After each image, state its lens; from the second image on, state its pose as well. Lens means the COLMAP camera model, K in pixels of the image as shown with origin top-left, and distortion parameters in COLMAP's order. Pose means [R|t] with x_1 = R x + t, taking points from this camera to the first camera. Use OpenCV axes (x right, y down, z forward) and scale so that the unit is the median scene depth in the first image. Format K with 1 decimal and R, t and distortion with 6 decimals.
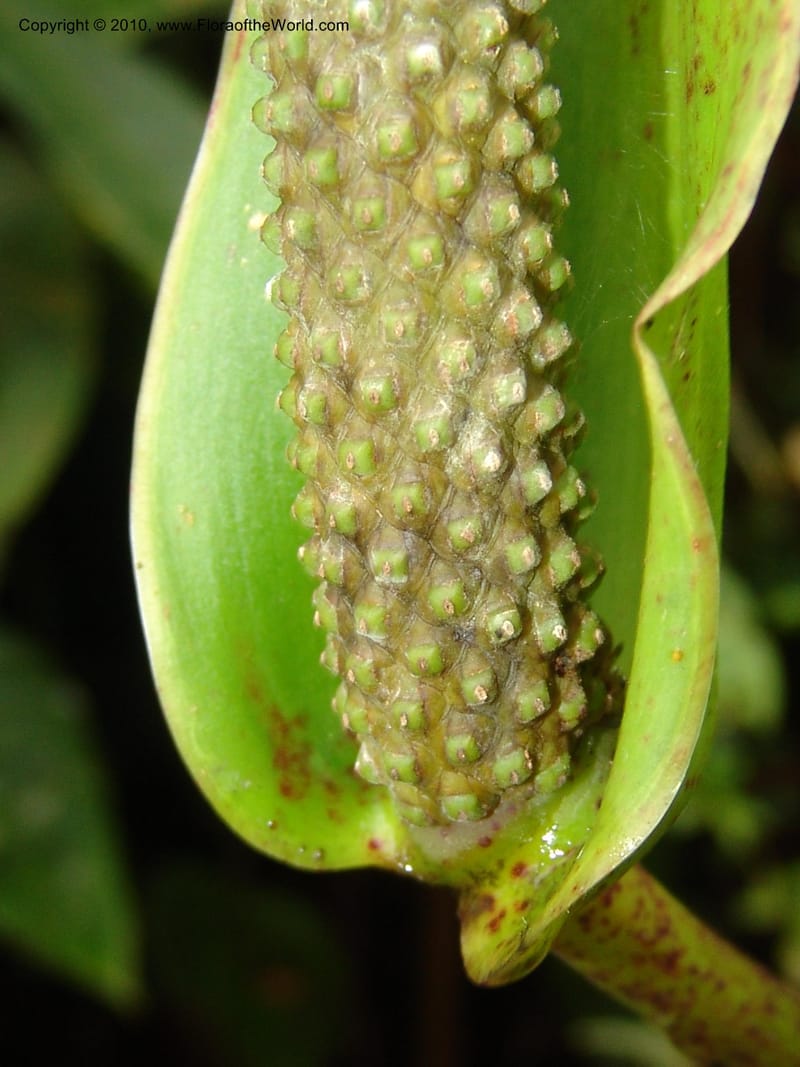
lens RADIAL K [[2577.5, 0, 400.0], [0, 2577.5, 533.5], [0, 0, 1]] dist [-0.098912, -0.497504]
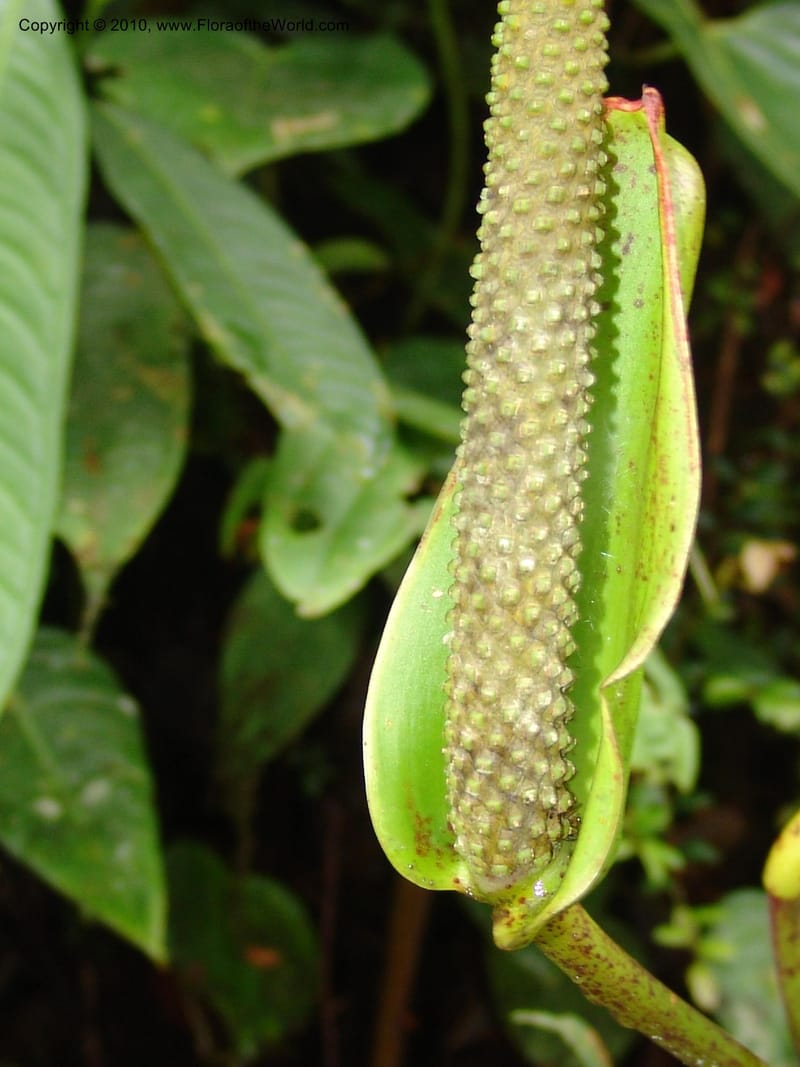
lens RADIAL K [[2577.5, 0, 400.0], [0, 2577.5, 533.5], [0, 0, 1]] dist [-0.098912, -0.497504]
pose [[0.993612, 0.112405, 0.009978, -0.126750], [-0.112442, 0.993653, 0.003187, -0.195101], [-0.009556, -0.004288, 0.999945, -1.324700]]
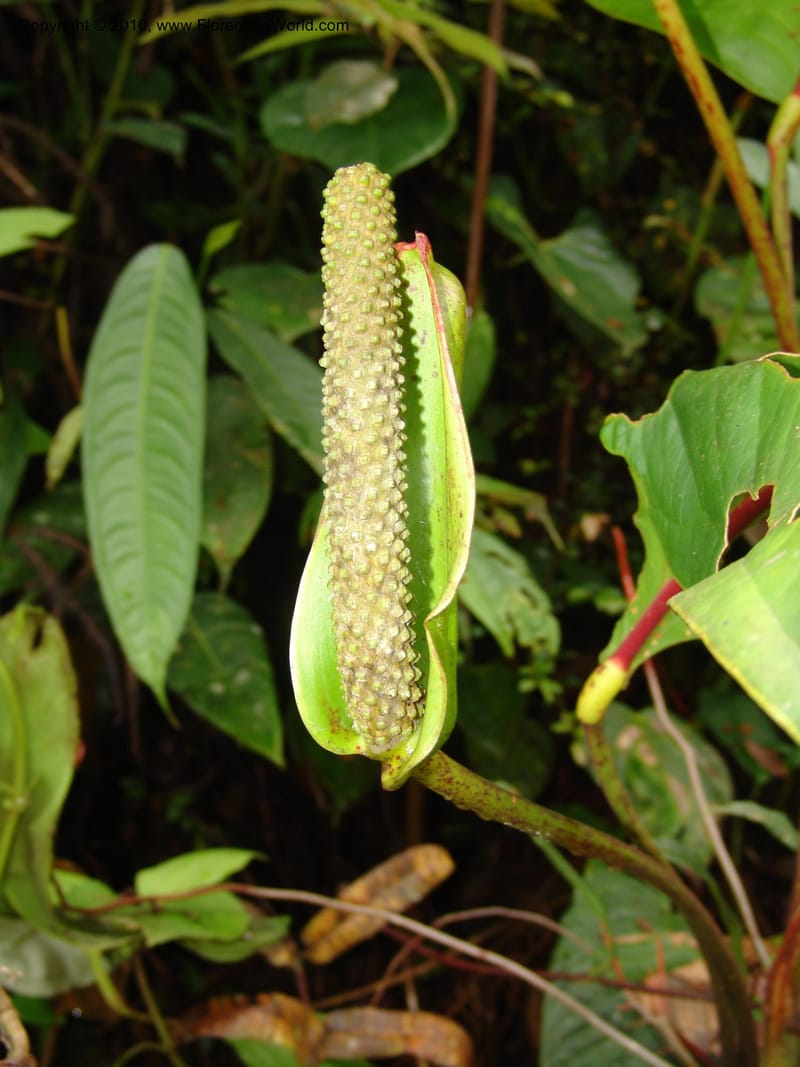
lens RADIAL K [[1287.2, 0, 370.9], [0, 1287.2, 527.3], [0, 0, 1]] dist [-0.081070, 0.008565]
pose [[0.999272, 0.019120, -0.033016, 0.066204], [-0.018841, 0.999784, 0.008749, -0.215957], [0.033176, -0.008121, 0.999417, -0.818035]]
